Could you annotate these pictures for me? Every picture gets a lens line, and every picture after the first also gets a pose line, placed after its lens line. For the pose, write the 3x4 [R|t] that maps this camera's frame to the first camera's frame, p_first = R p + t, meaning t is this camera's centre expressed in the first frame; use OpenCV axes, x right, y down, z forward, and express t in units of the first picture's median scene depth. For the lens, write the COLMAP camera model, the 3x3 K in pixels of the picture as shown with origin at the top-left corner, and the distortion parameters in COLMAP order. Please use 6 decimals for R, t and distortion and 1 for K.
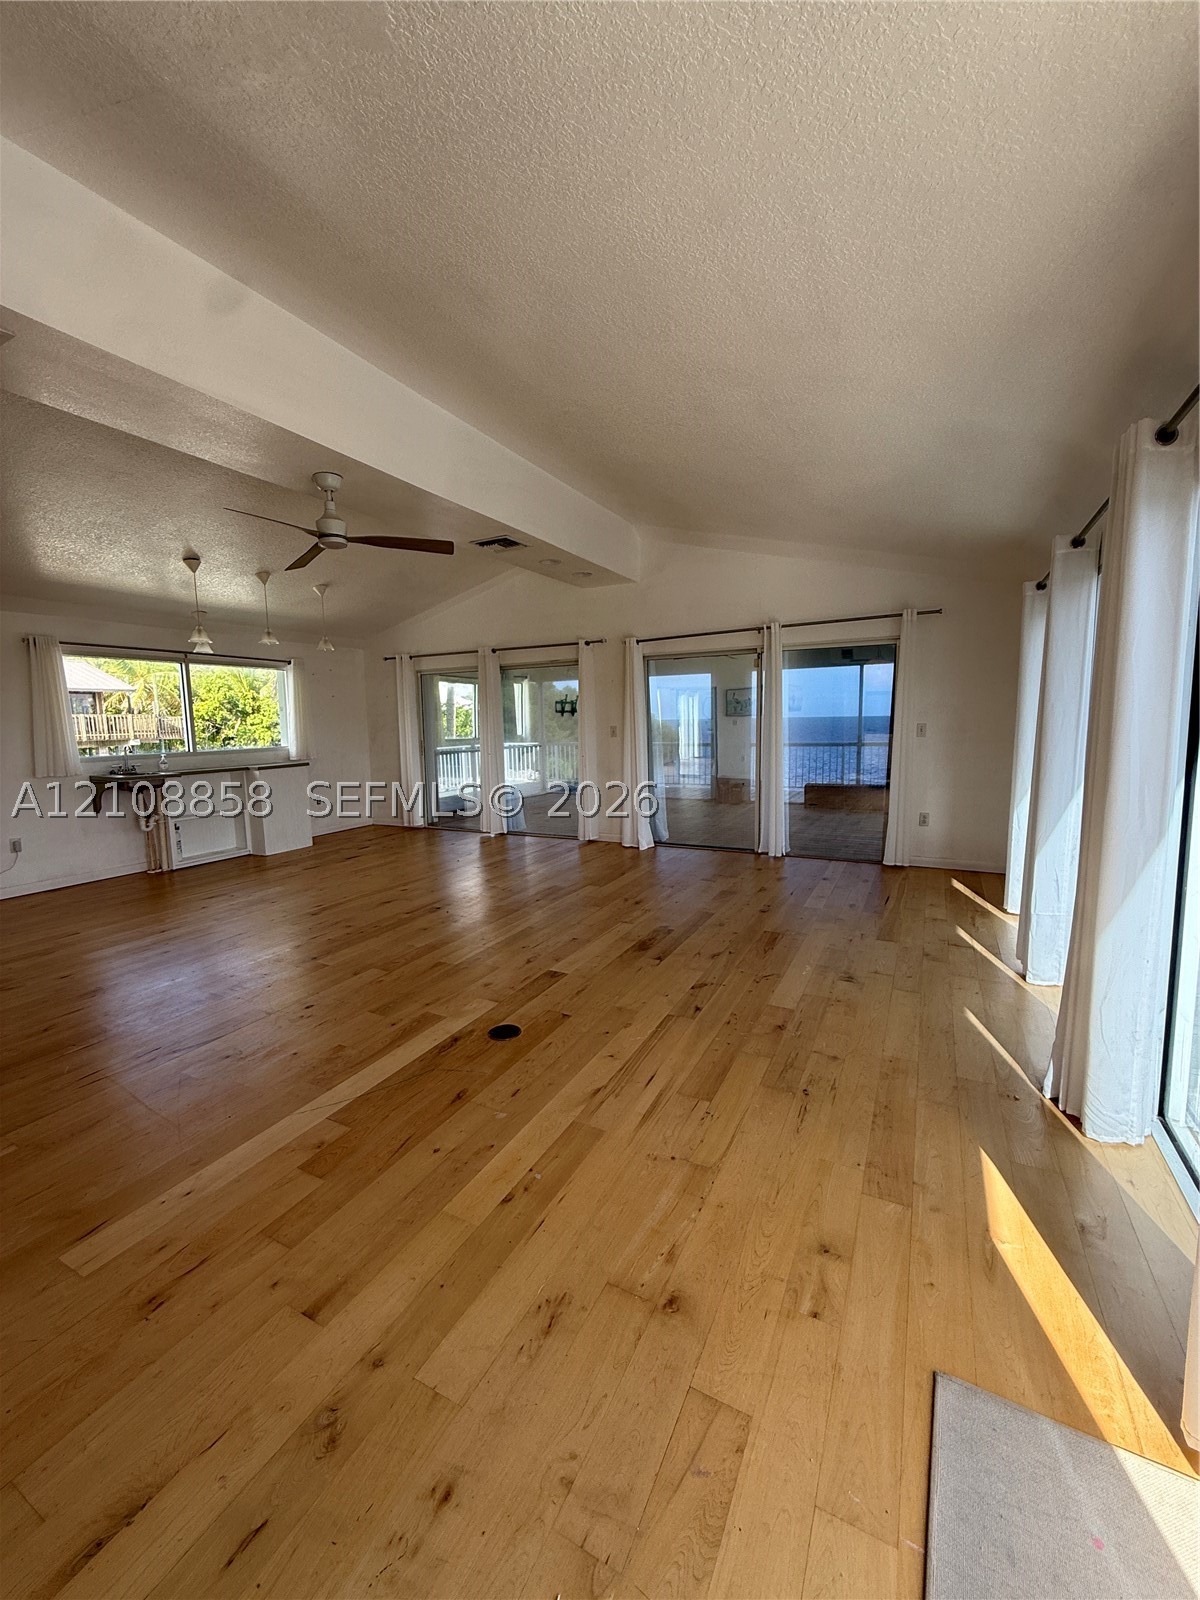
lens RADIAL K [[636.2, 0, 600.0], [0, 636.2, 800.0], [0, 0, 1]] dist [-0.000236, 0.000469]
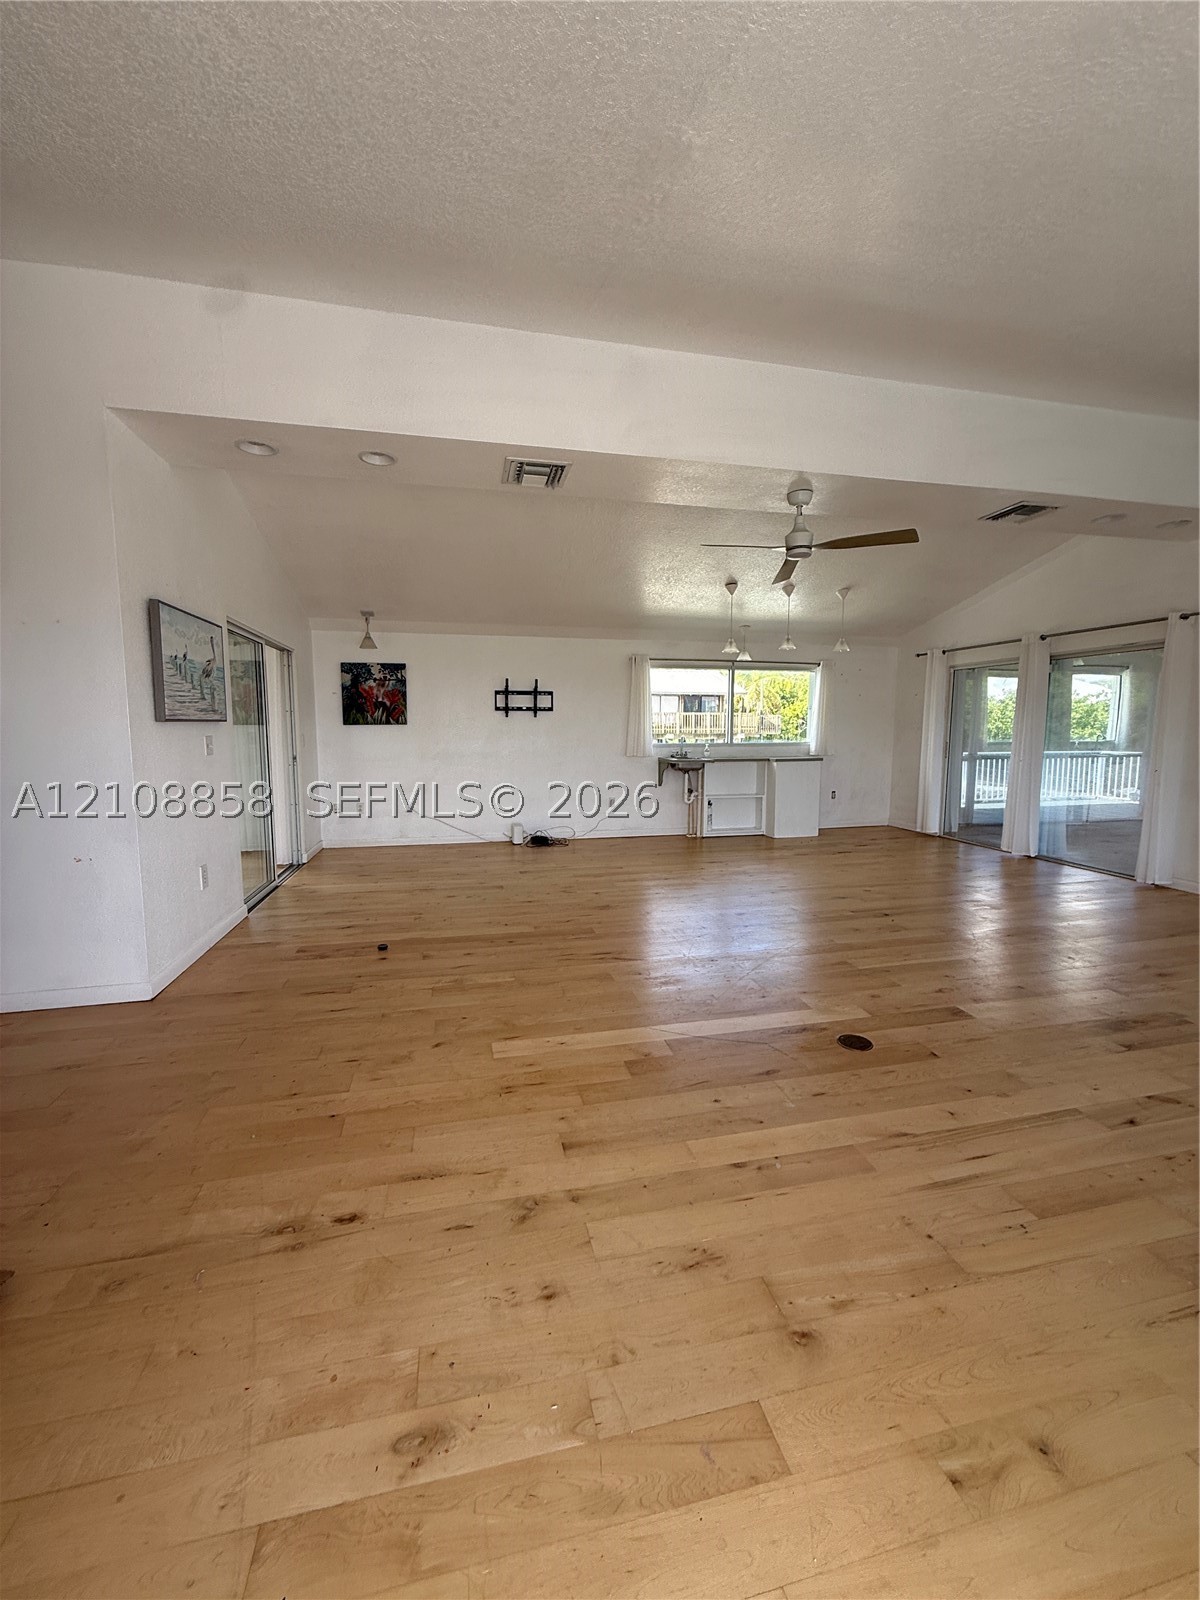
lens RADIAL K [[636.2, 0, 600.0], [0, 636.2, 800.0], [0, 0, 1]] dist [-0.000236, 0.000469]
pose [[0.650052, 0.107573, -0.752237, 0.154727], [-0.106998, 0.993024, 0.049543, -0.002563], [0.752319, 0.048282, 0.657028, 0.034344]]
